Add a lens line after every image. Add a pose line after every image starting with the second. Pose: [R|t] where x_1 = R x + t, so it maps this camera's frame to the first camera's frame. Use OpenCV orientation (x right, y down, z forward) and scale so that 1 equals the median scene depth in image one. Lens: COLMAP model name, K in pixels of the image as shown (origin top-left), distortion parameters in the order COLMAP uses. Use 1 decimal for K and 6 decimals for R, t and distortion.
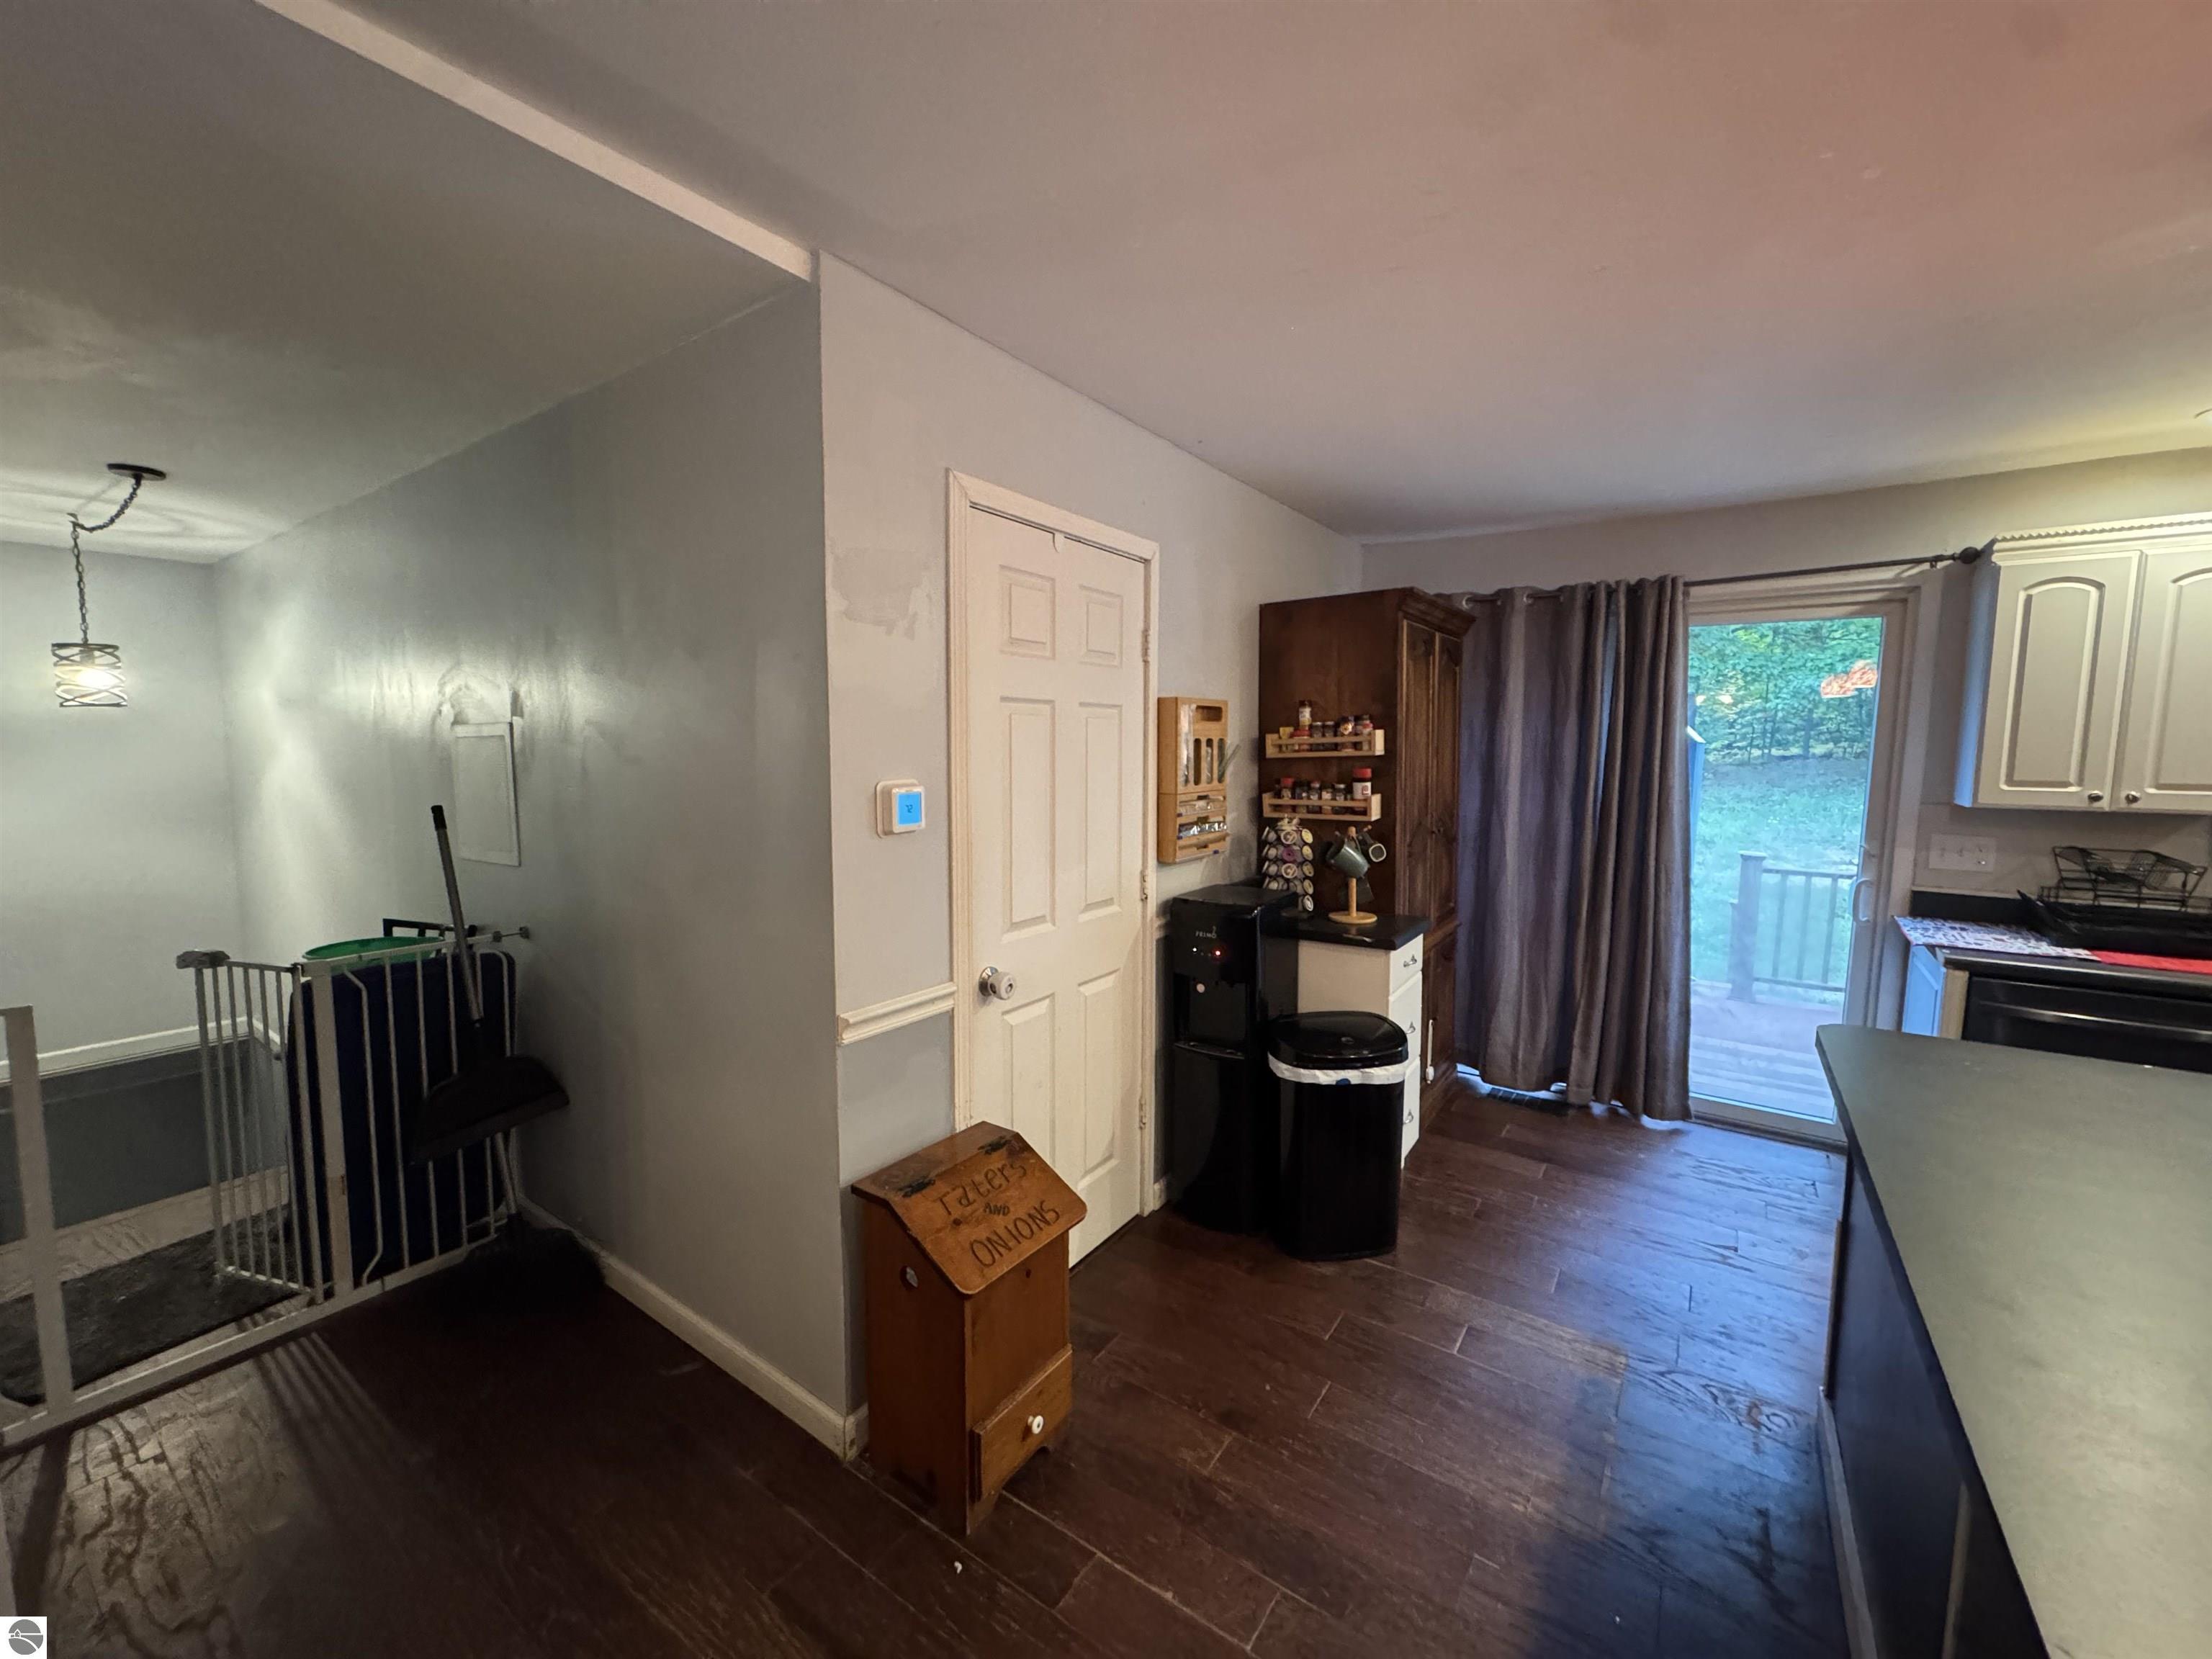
lens RADIAL K [[880.6, 0, 1101.8], [0, 880.6, 827.6], [0, 0, 1]] dist [-0.003338, 0.000385]
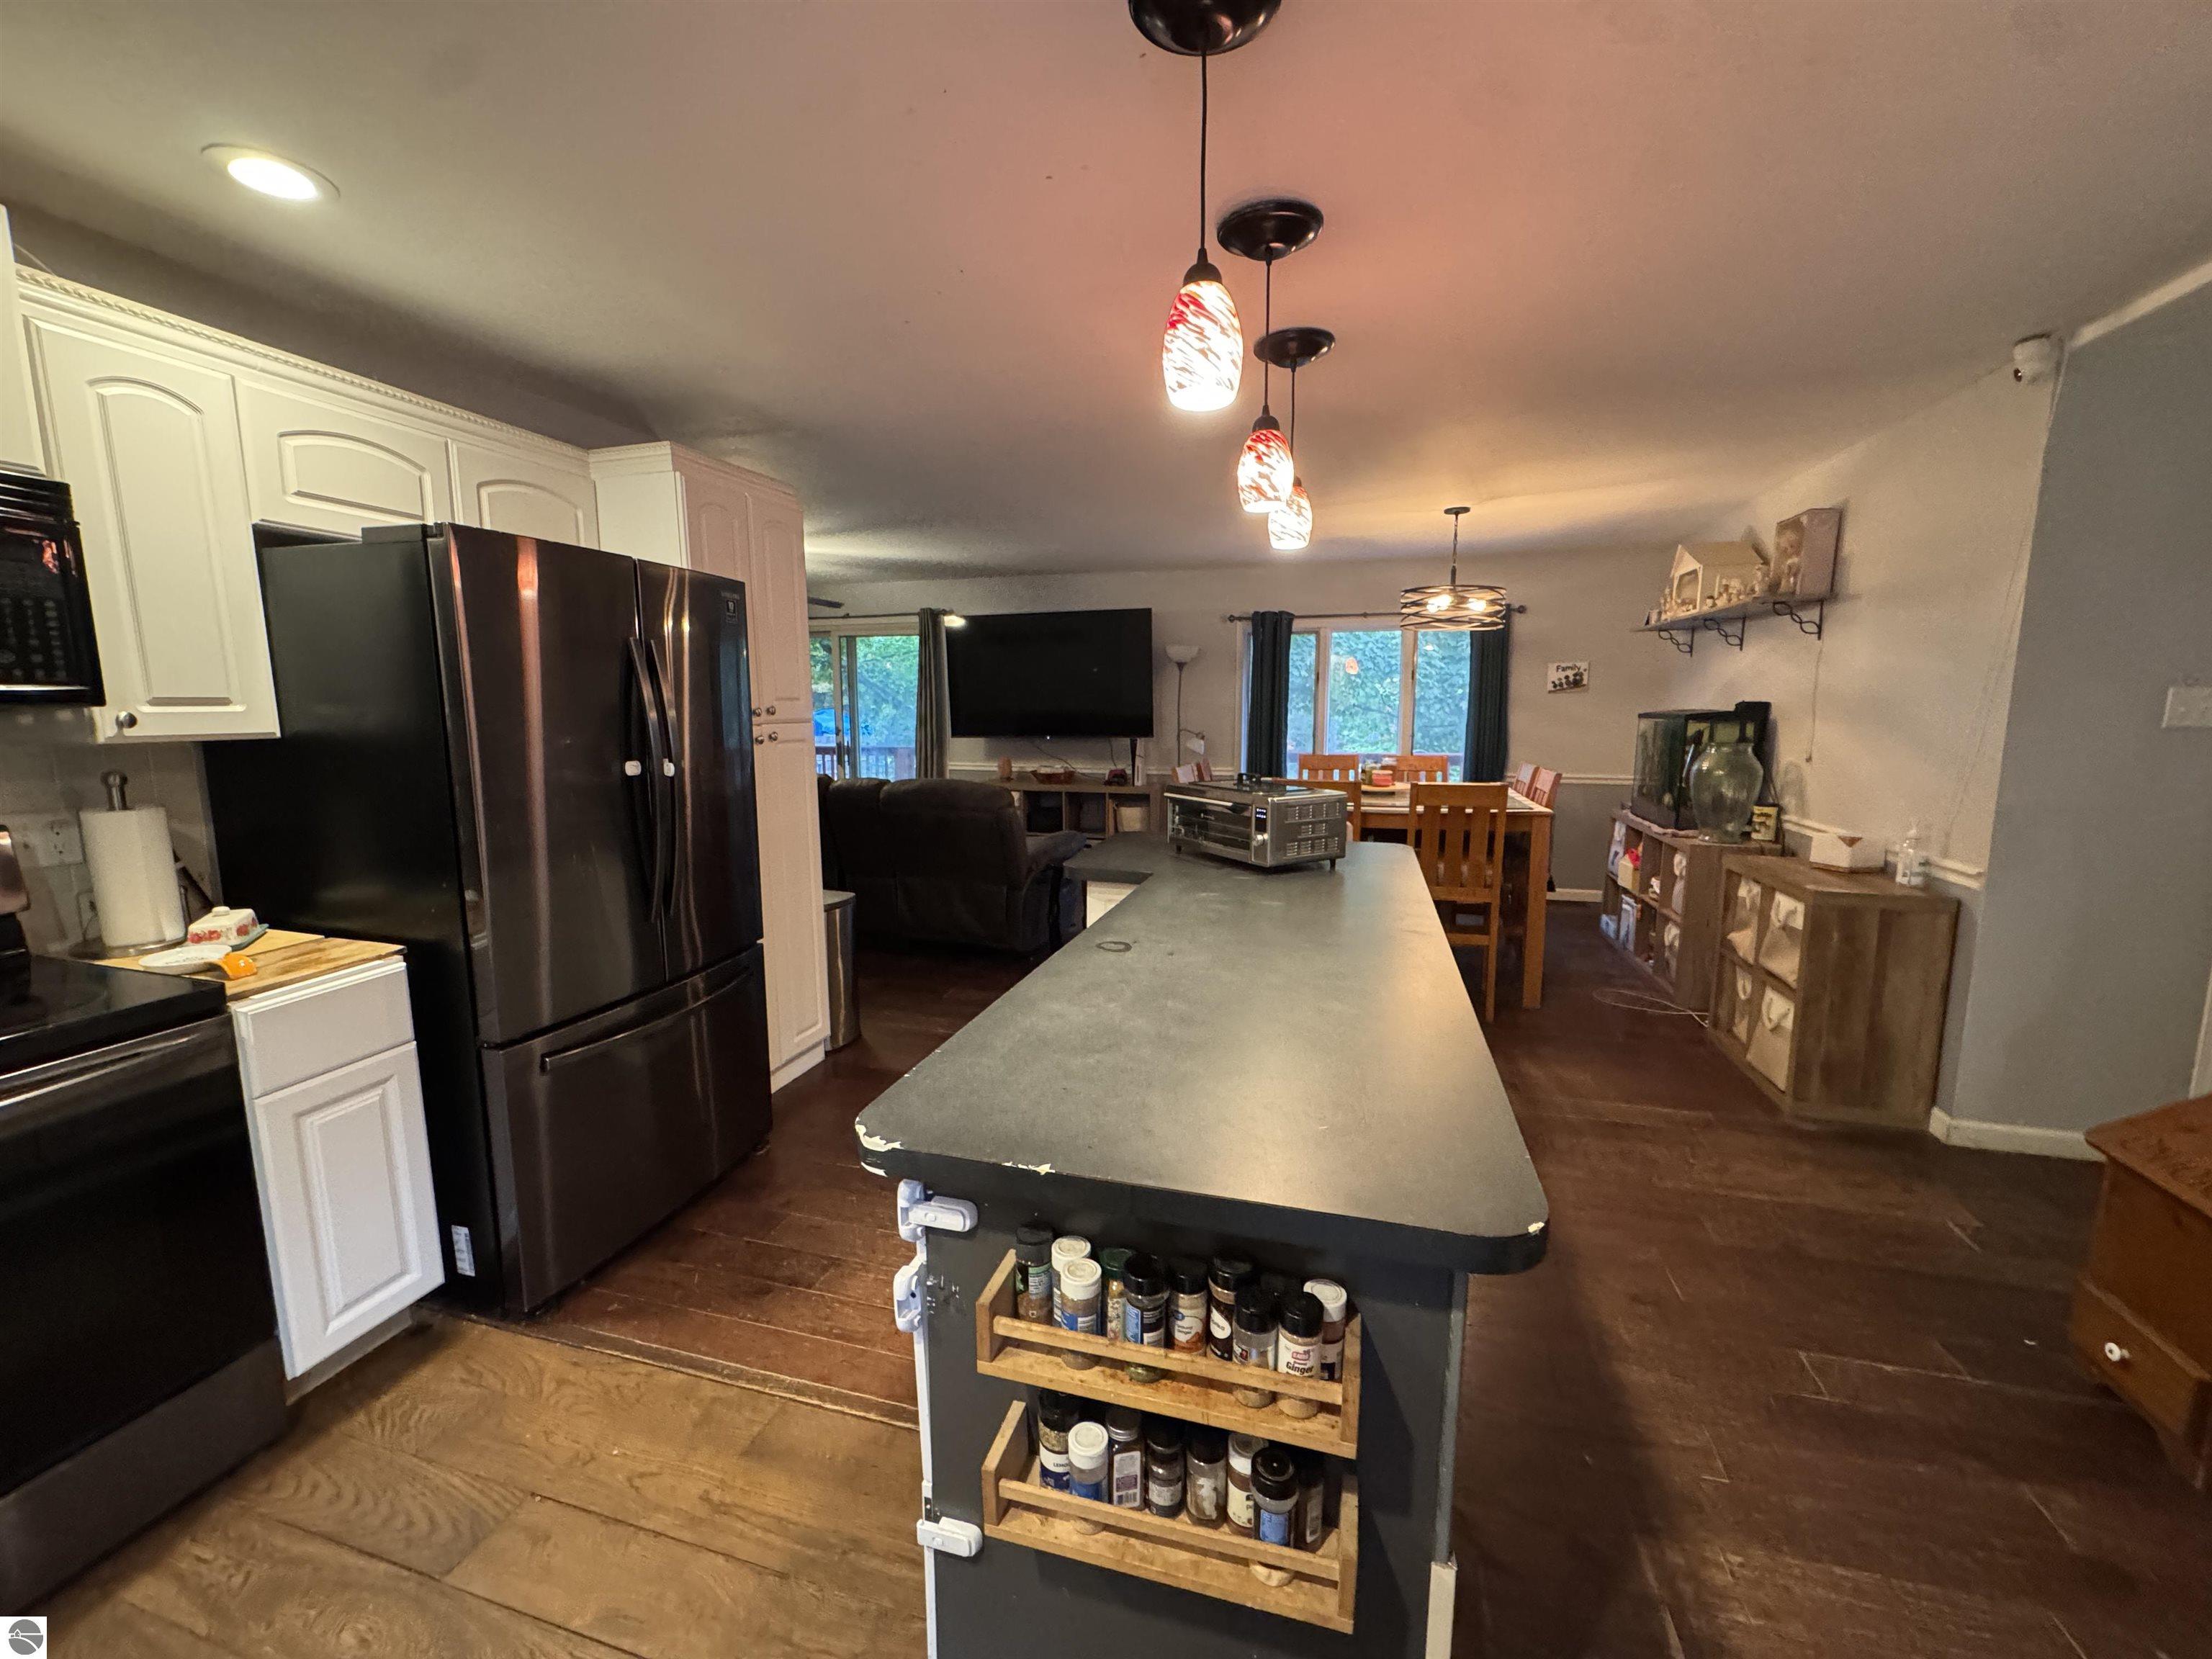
lens RADIAL K [[882.1, 0, 1104.2], [0, 882.1, 825.9], [0, 0, 1]] dist [-0.003262, -0.000463]
pose [[-0.947909, 0.038501, -0.316206, 0.836474], [-0.034809, 0.974204, 0.222970, -0.040606], [0.316634, 0.222362, -0.922116, 0.933688]]
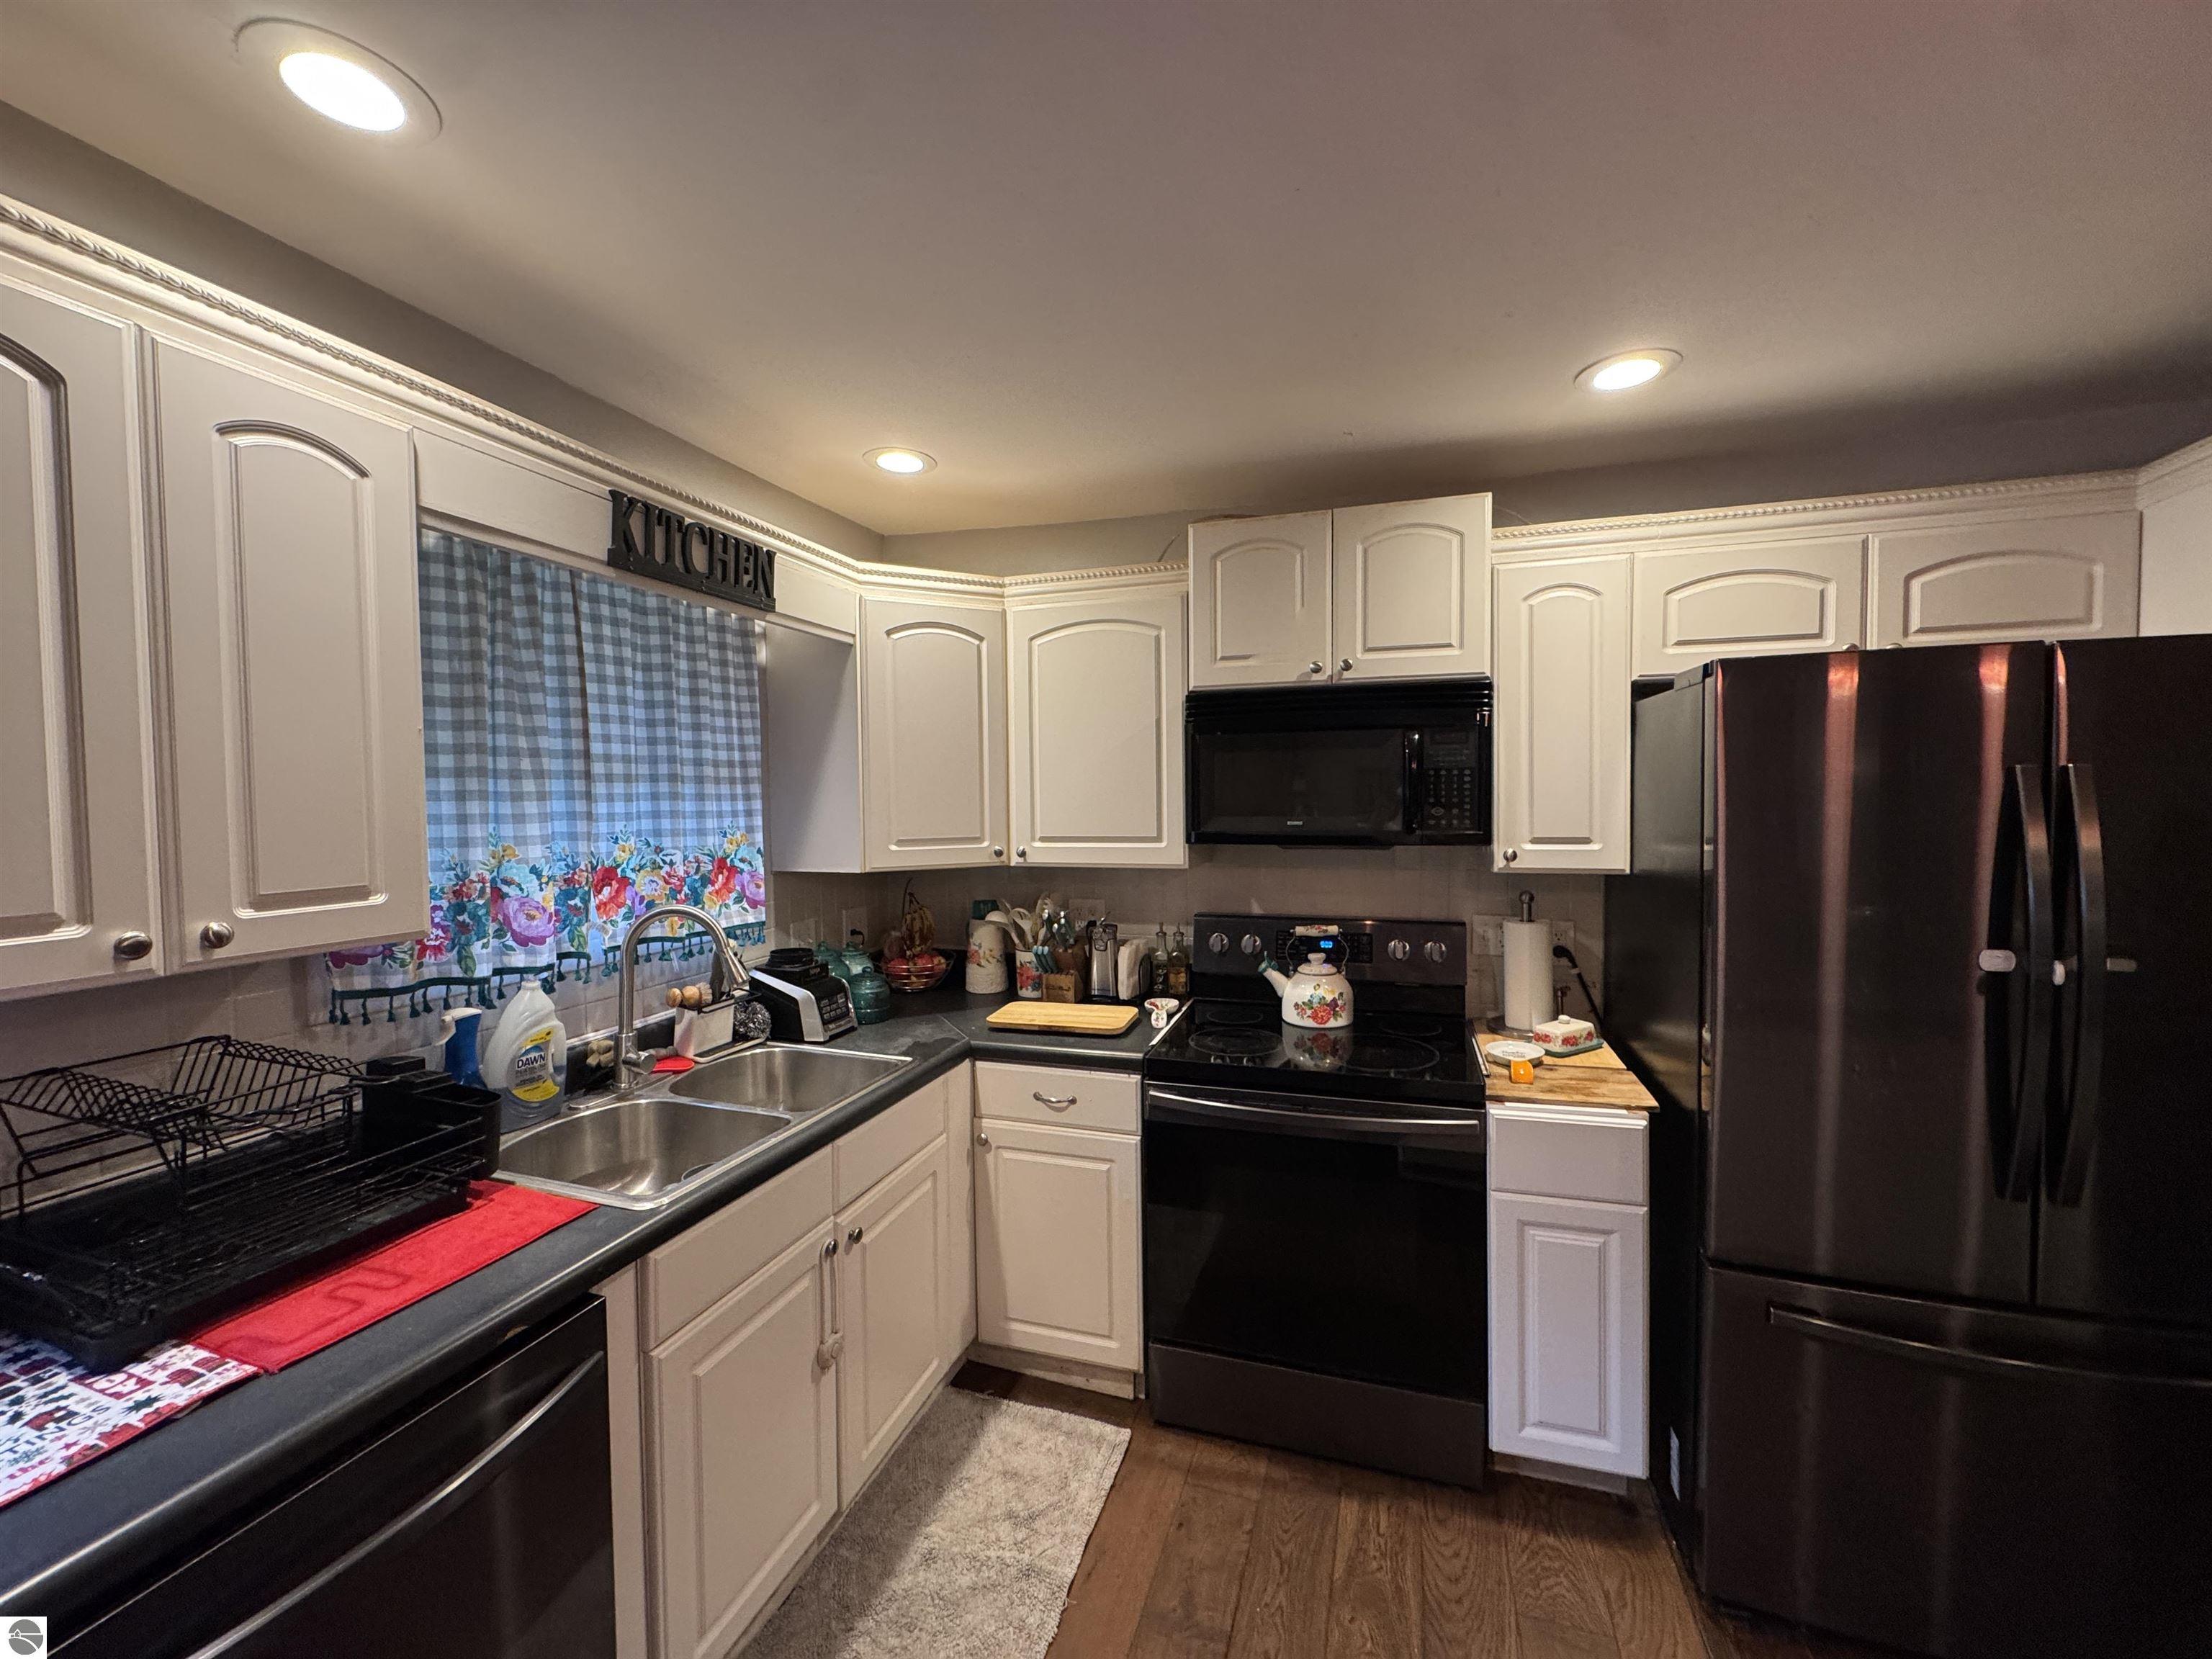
lens RADIAL K [[880.6, 0, 1101.8], [0, 880.6, 827.6], [0, 0, 1]] dist [-0.003338, 0.000385]
pose [[-0.292998, -0.036401, 0.955420, 0.639260], [0.101815, 0.992405, 0.069034, -0.068852], [-0.950677, 0.117503, -0.287066, 0.694674]]
